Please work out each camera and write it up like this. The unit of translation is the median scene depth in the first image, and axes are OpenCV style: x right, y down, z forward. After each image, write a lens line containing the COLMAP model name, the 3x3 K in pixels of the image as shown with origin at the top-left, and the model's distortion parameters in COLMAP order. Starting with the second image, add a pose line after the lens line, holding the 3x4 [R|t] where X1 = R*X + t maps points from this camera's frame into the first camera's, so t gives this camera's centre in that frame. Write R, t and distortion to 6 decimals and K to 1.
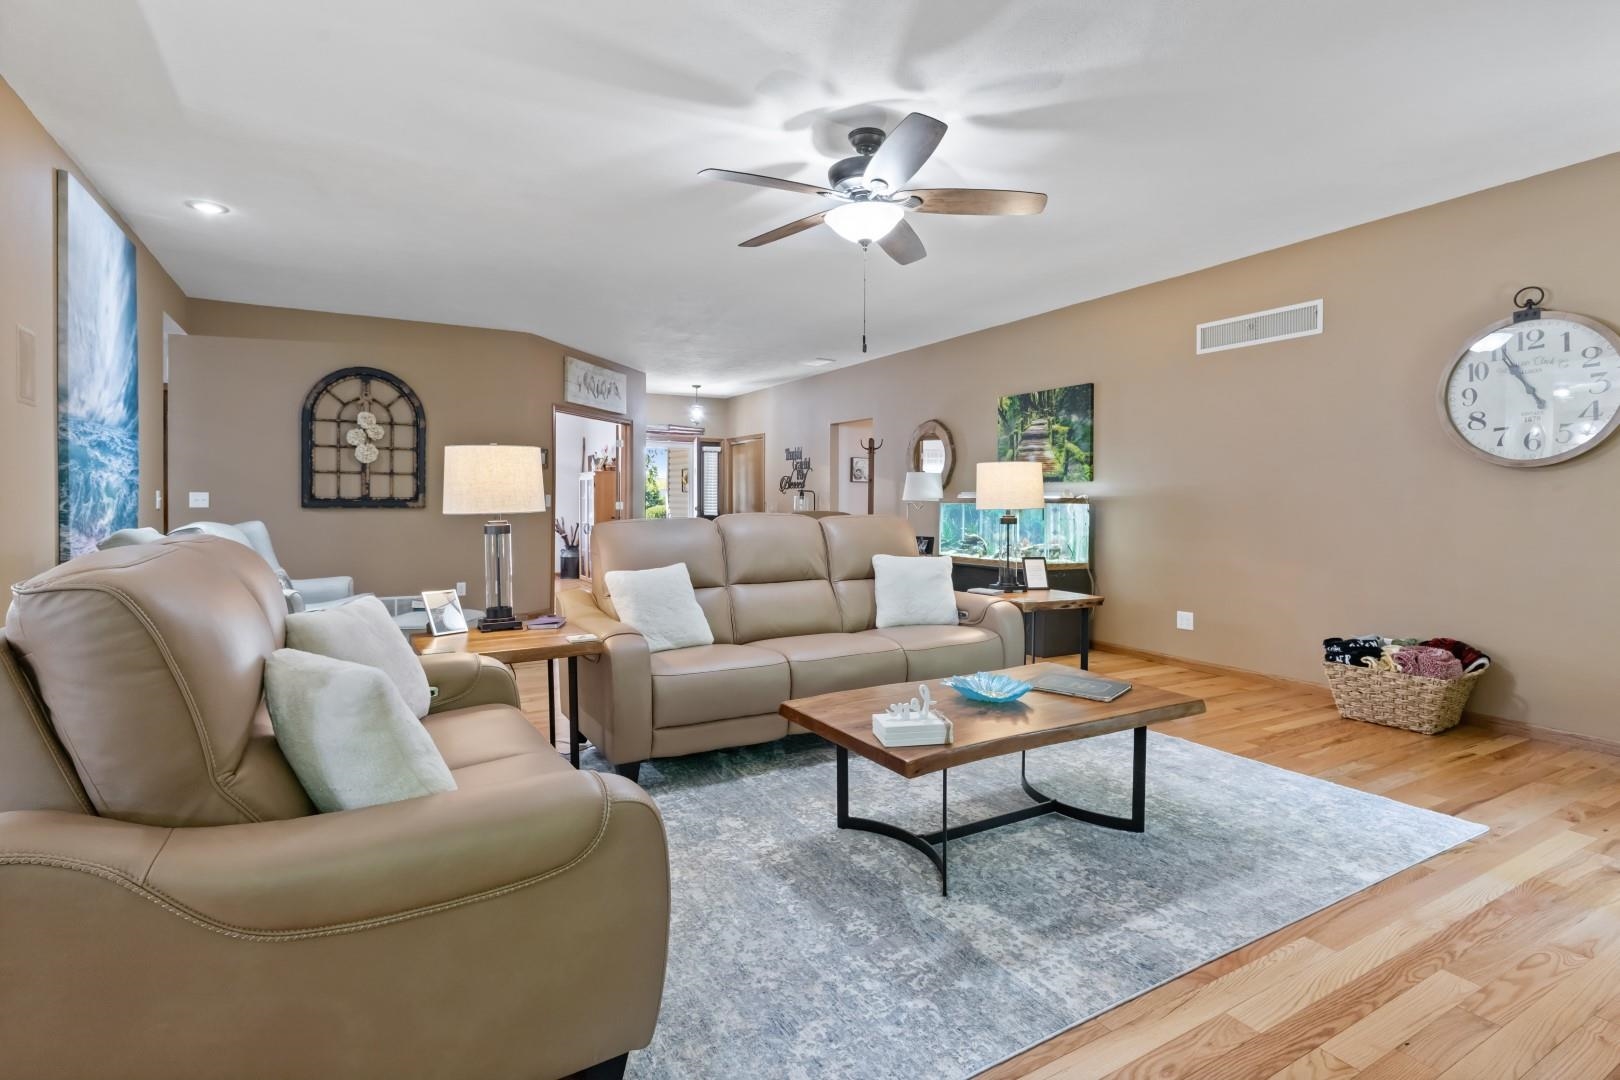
lens RADIAL K [[791.6, 0, 810.3], [0, 791.6, 501.6], [0, 0, 1]] dist [-0.000546, 0.000159]
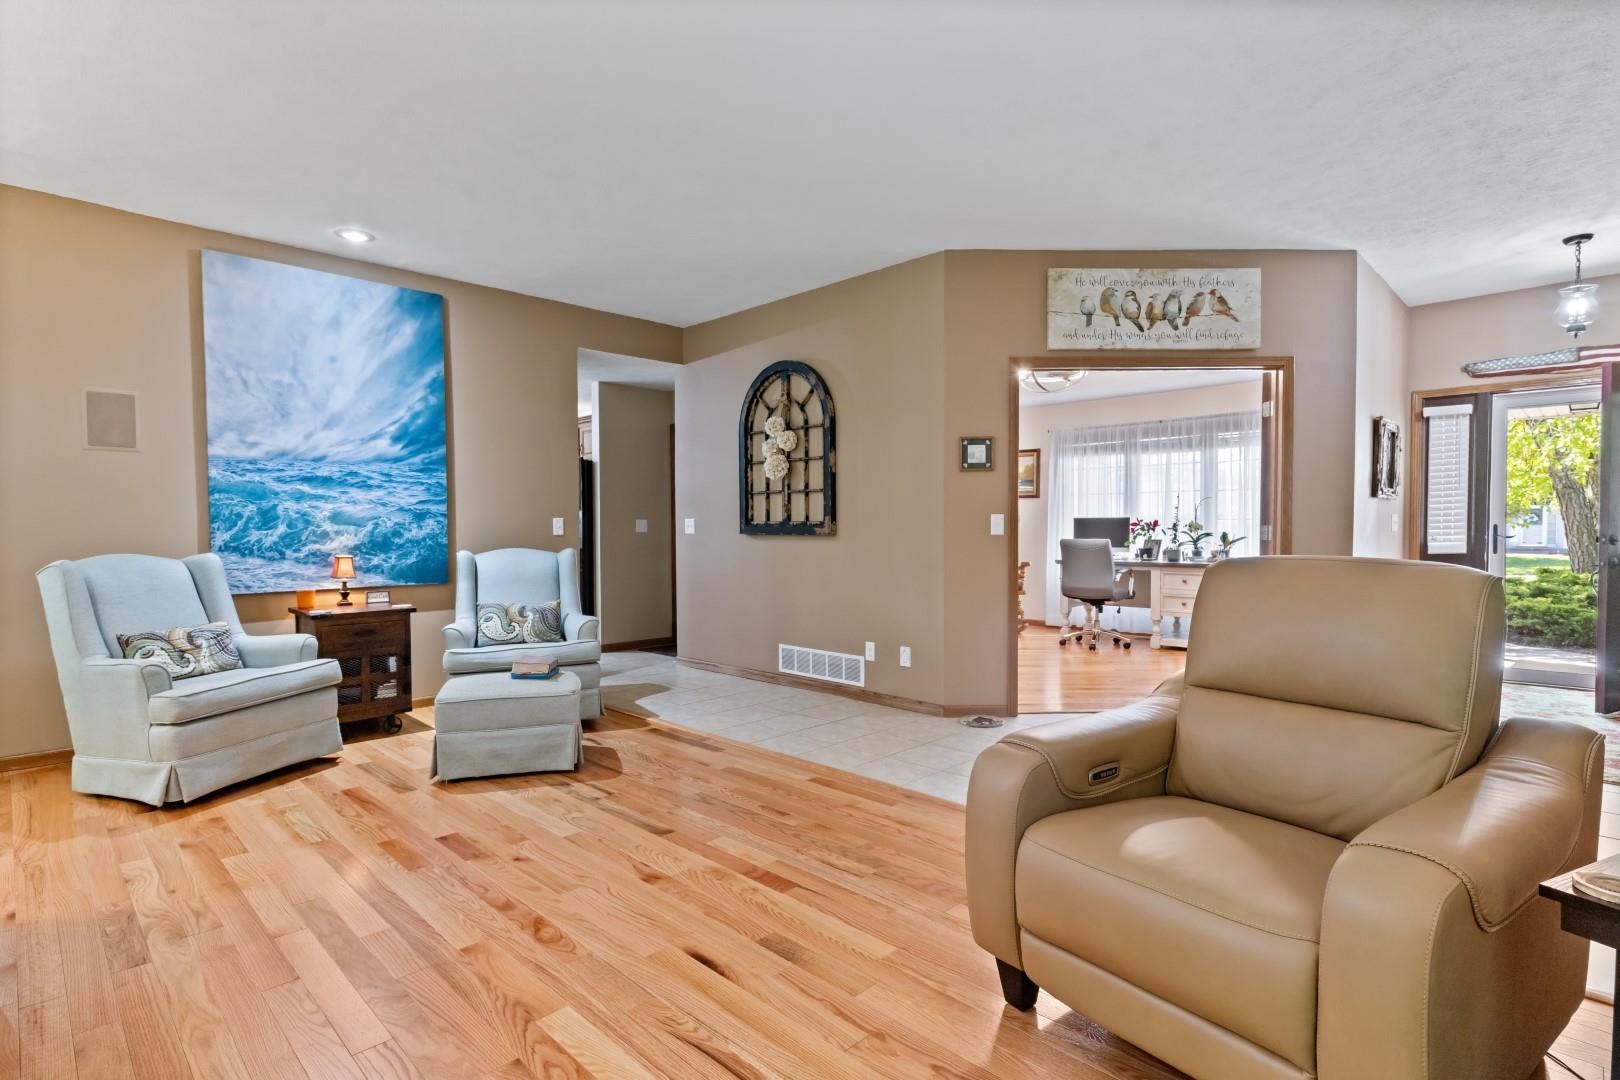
lens RADIAL K [[798.4, 0, 817.6], [0, 798.4, 557.5], [0, 0, 1]] dist [0.000566, 0.000085]
pose [[0.270347, 0.034736, -0.962136, 0.169809], [0.006524, 0.999260, 0.037909, 0.000293], [0.962741, -0.016526, 0.269920, 0.563653]]
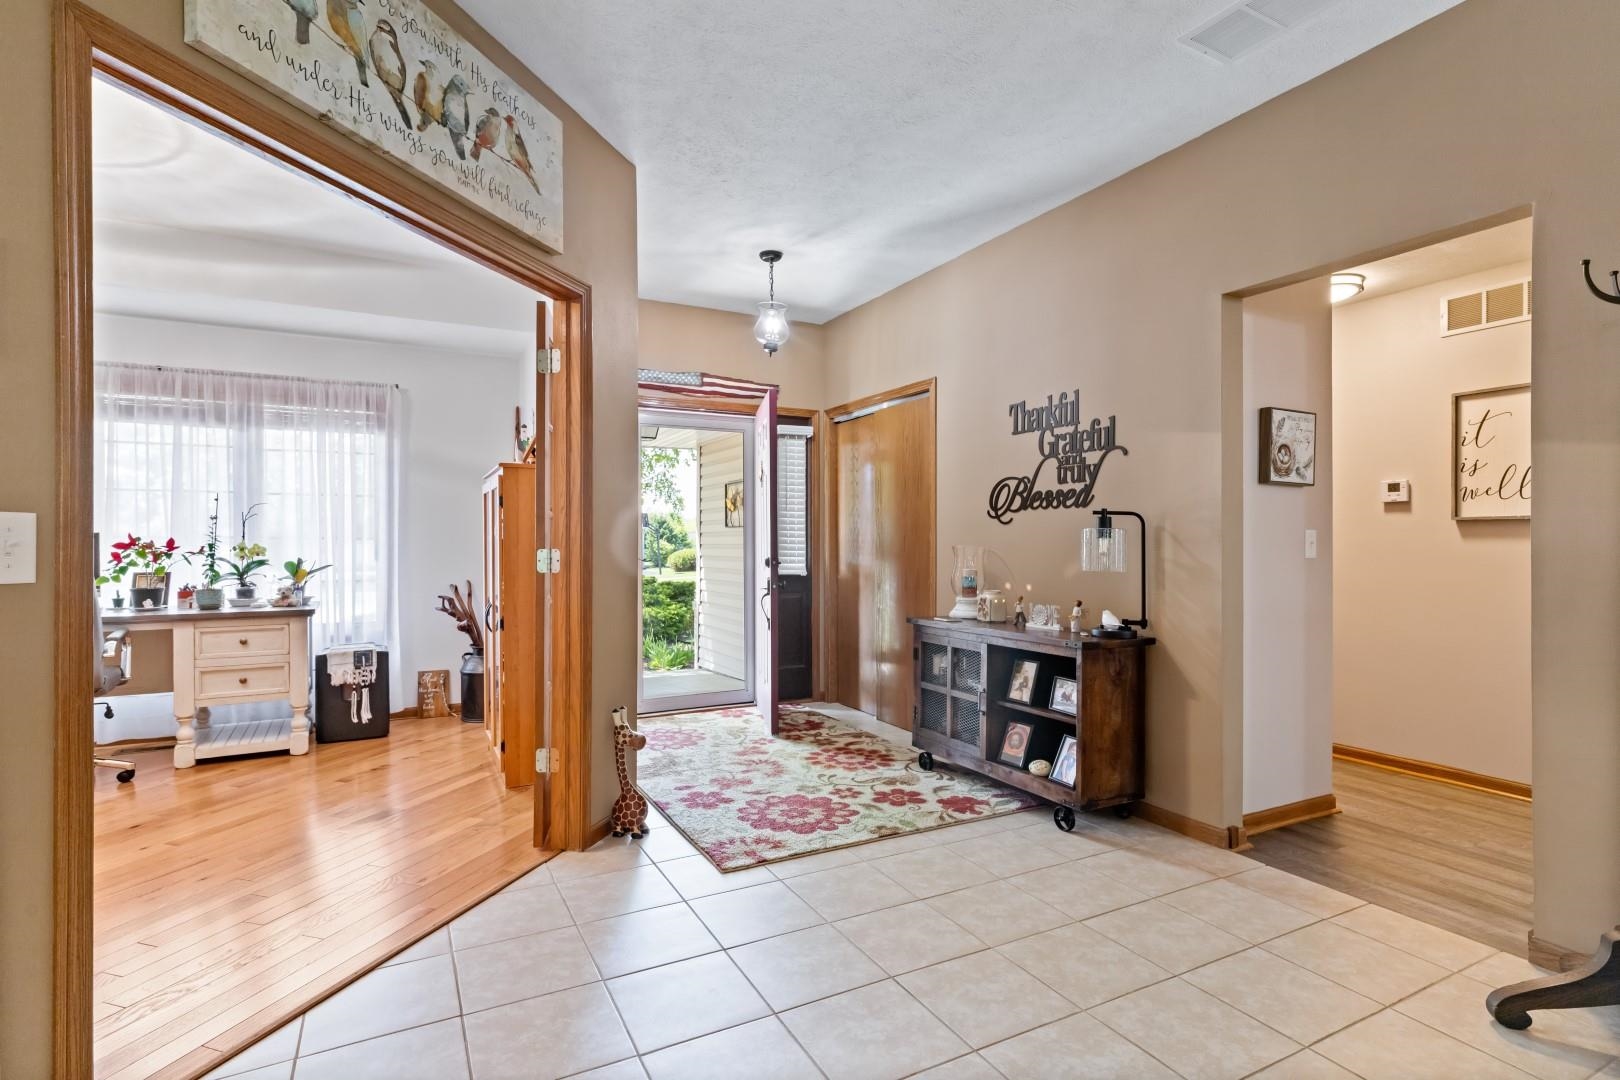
lens RADIAL K [[792.7, 0, 807.7], [0, 792.7, 544.6], [0, 0, 1]] dist [0.001263, 0.000289]
pose [[0.999212, -0.001893, -0.039649, -0.121681], [0.001948, 0.999997, 0.001345, -0.000867], [0.039646, -0.001421, 0.999213, 0.667665]]
